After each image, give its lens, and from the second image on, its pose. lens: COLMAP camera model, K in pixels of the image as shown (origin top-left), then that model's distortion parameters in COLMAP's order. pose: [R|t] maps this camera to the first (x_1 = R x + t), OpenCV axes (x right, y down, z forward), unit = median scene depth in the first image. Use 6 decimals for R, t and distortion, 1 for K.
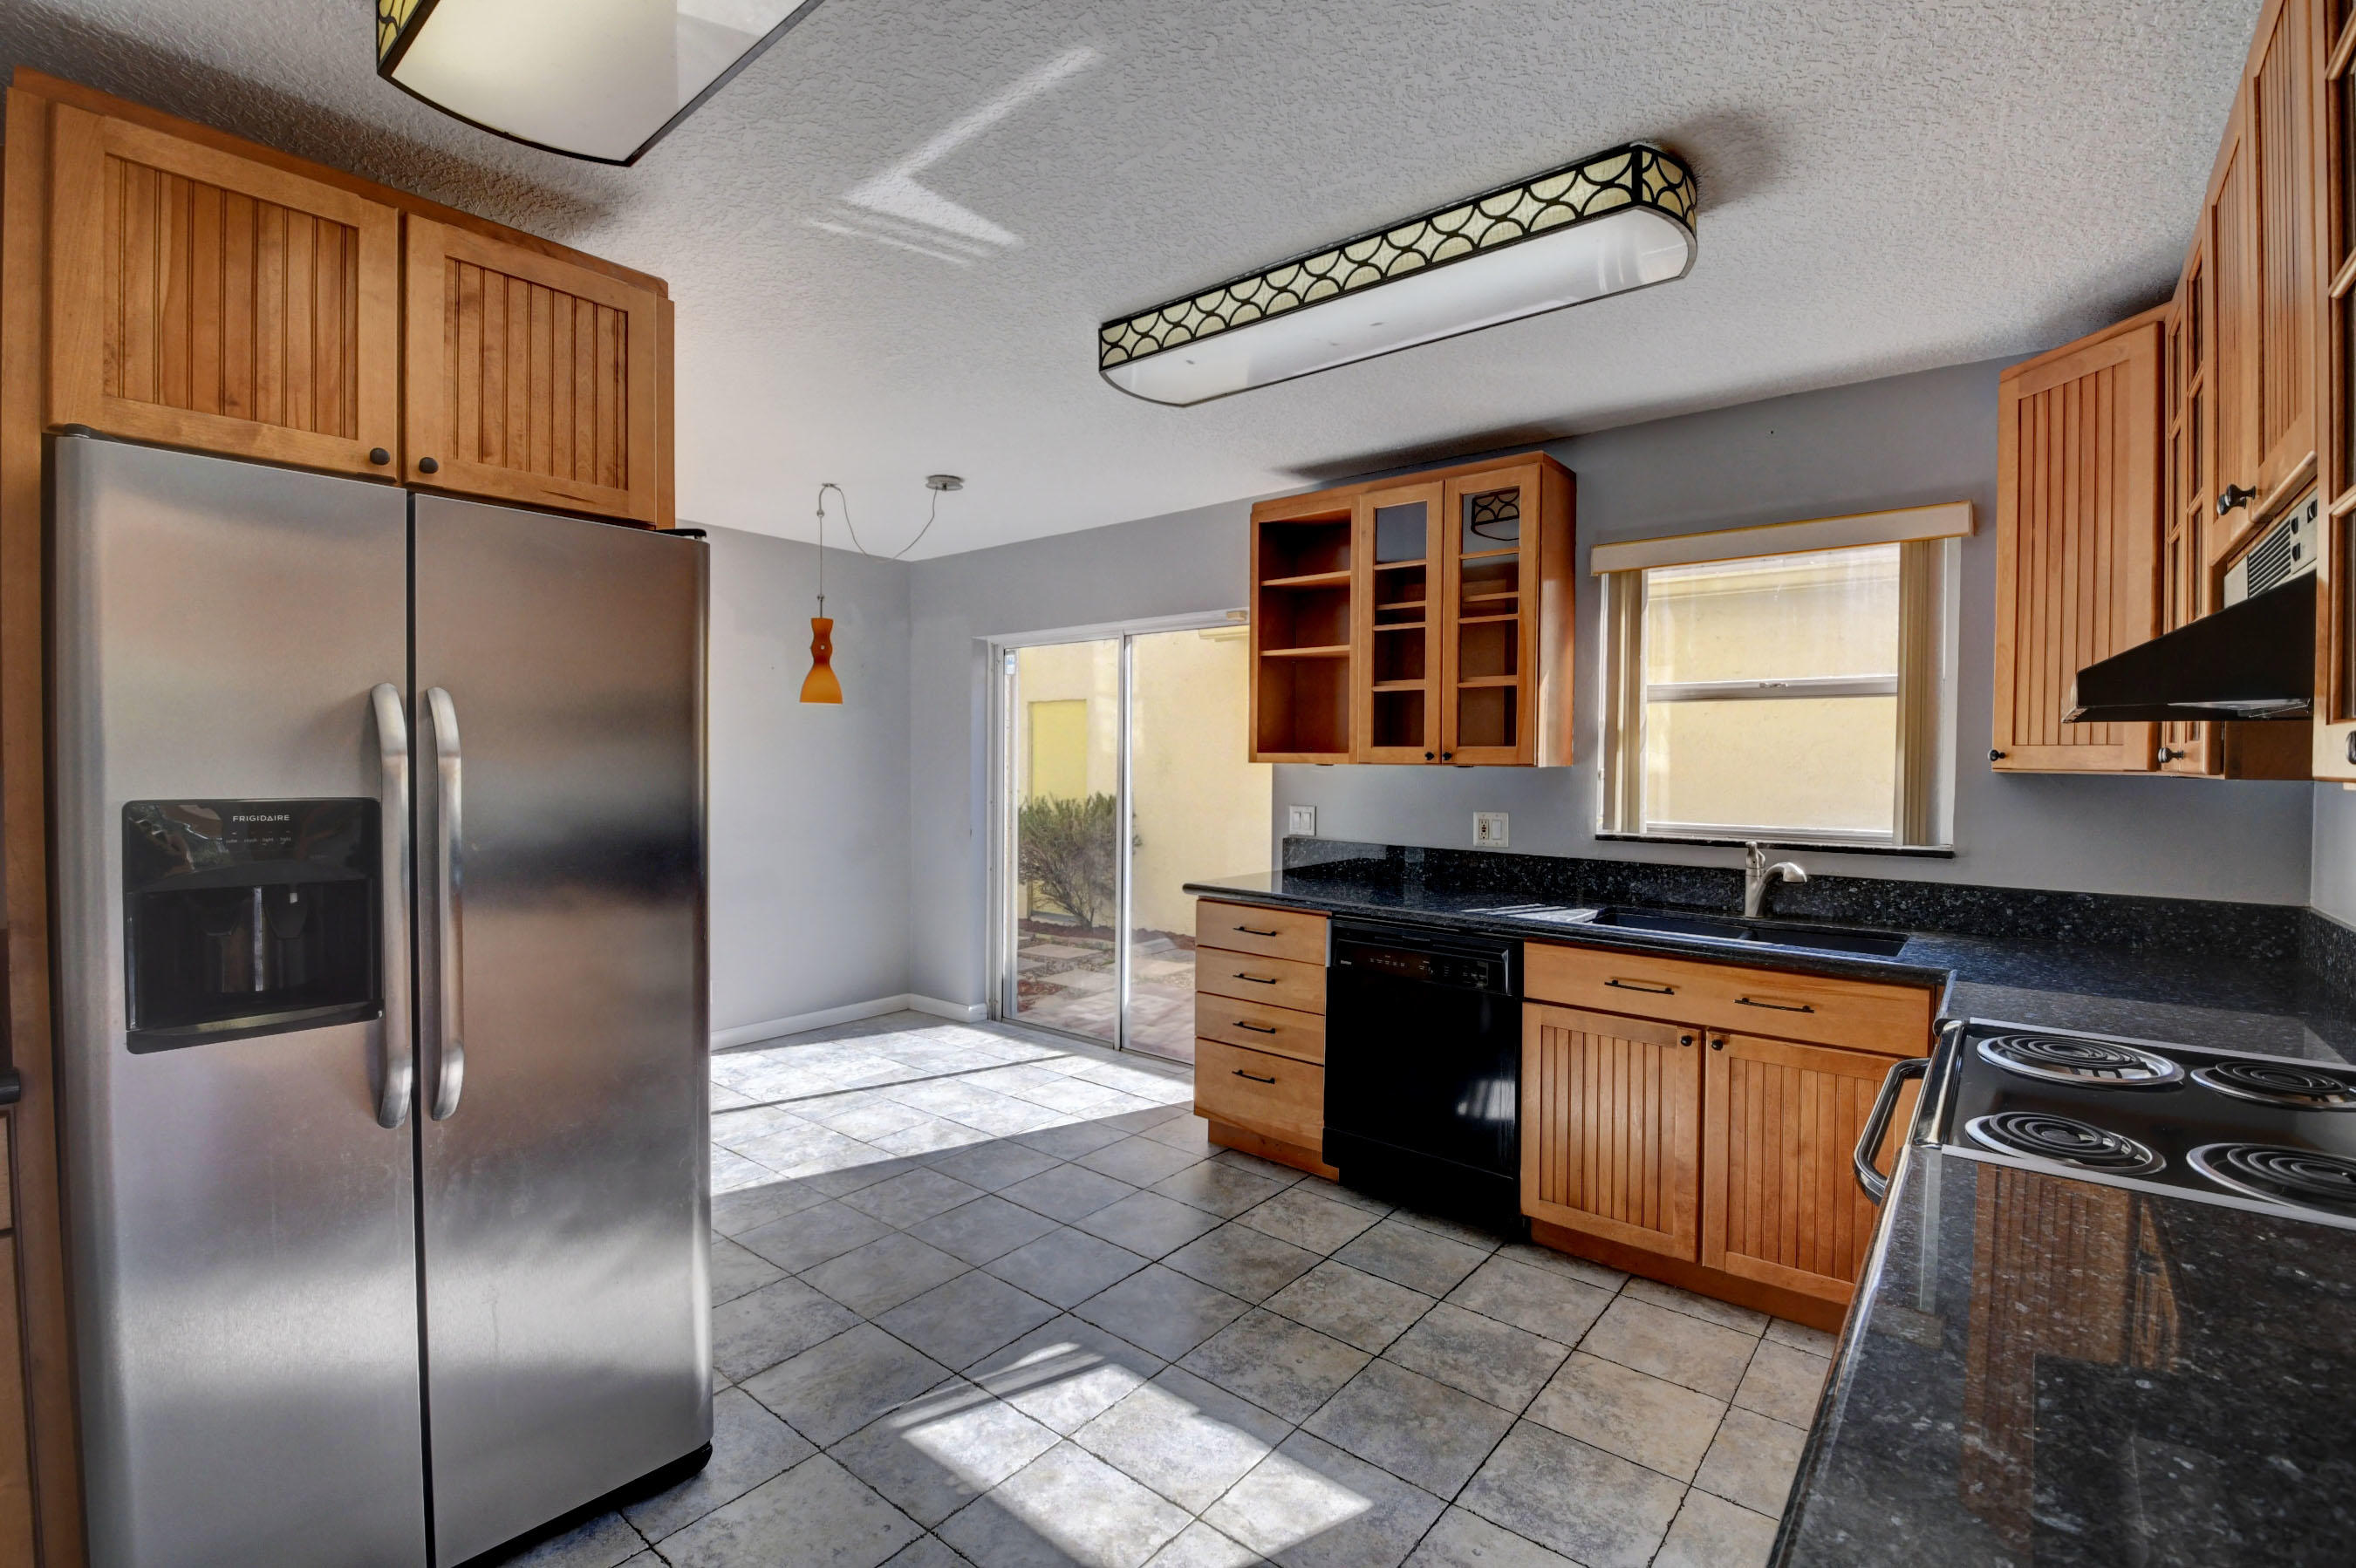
lens RADIAL K [[1034.6, 0, 1176.1], [0, 1034.6, 775.1], [0, 0, 1]] dist [0.029715, -0.046334]
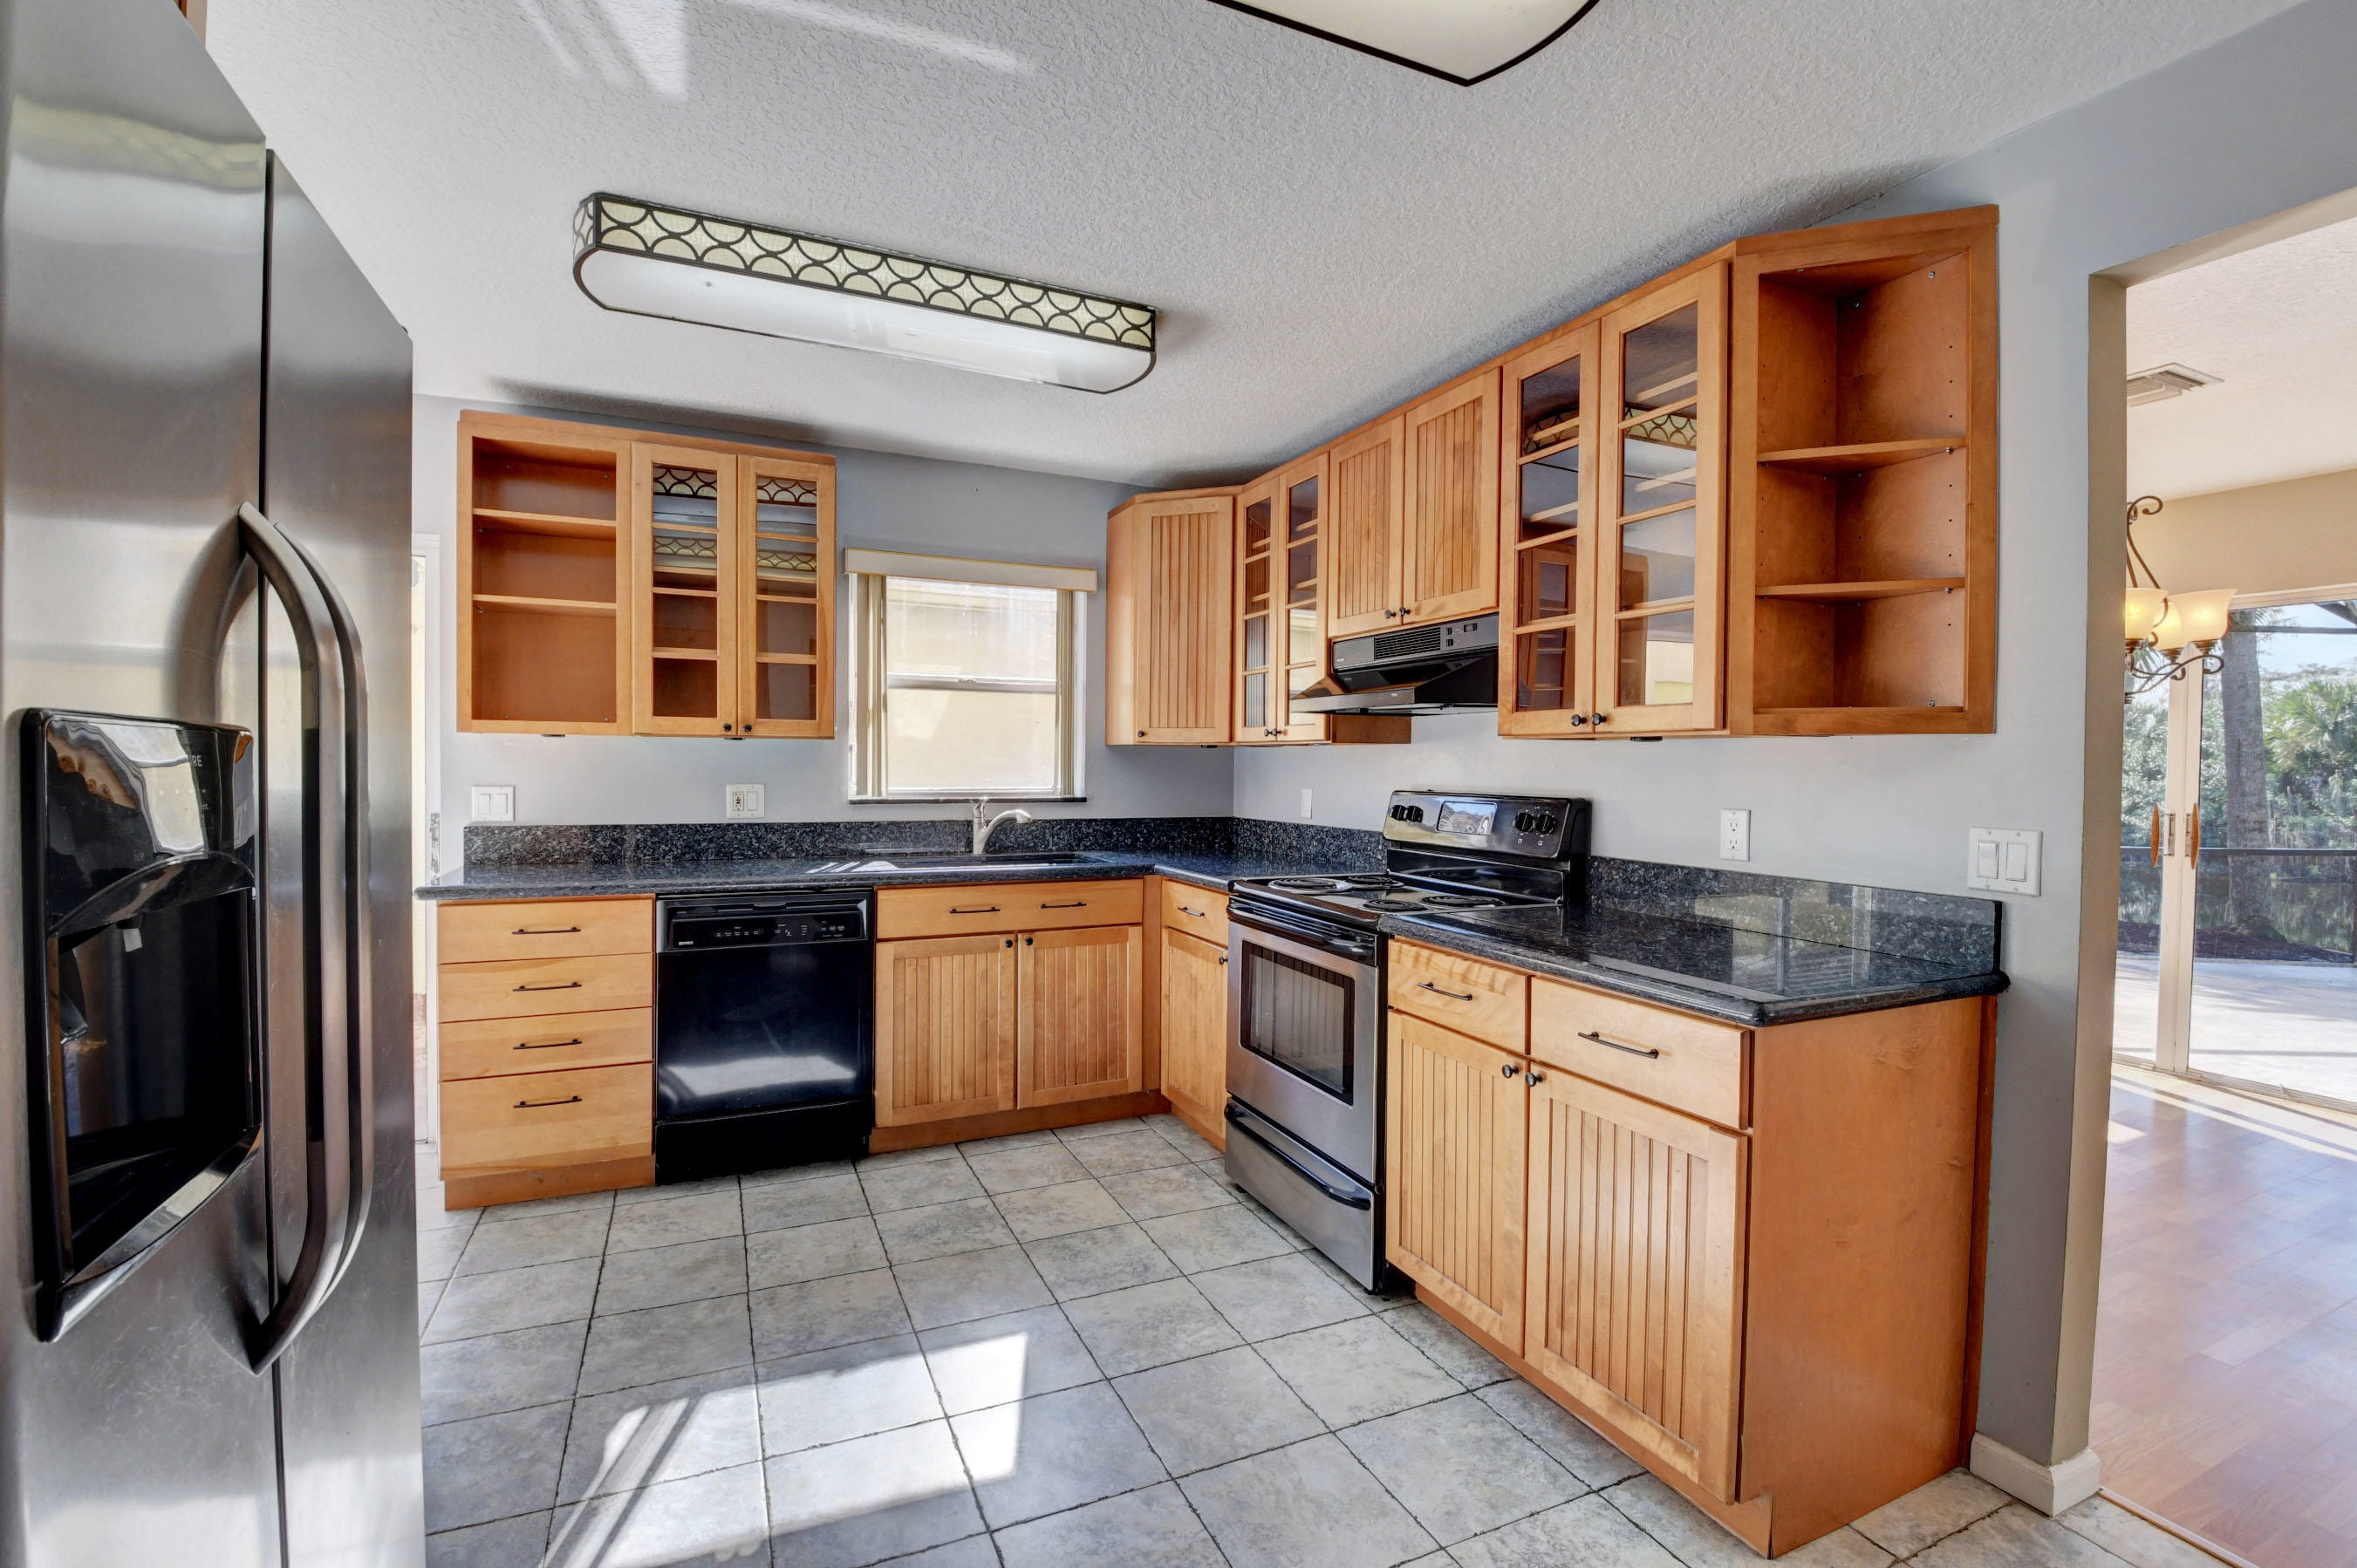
lens RADIAL K [[1035.0, 0, 1176.5], [0, 1035.0, 775.1], [0, 0, 1]] dist [0.029715, -0.046334]
pose [[0.442722, -0.015782, 0.896520, -0.550015], [0.009619, 0.999871, 0.012851, 0.022191], [-0.896607, 0.002934, 0.442817, 0.199518]]
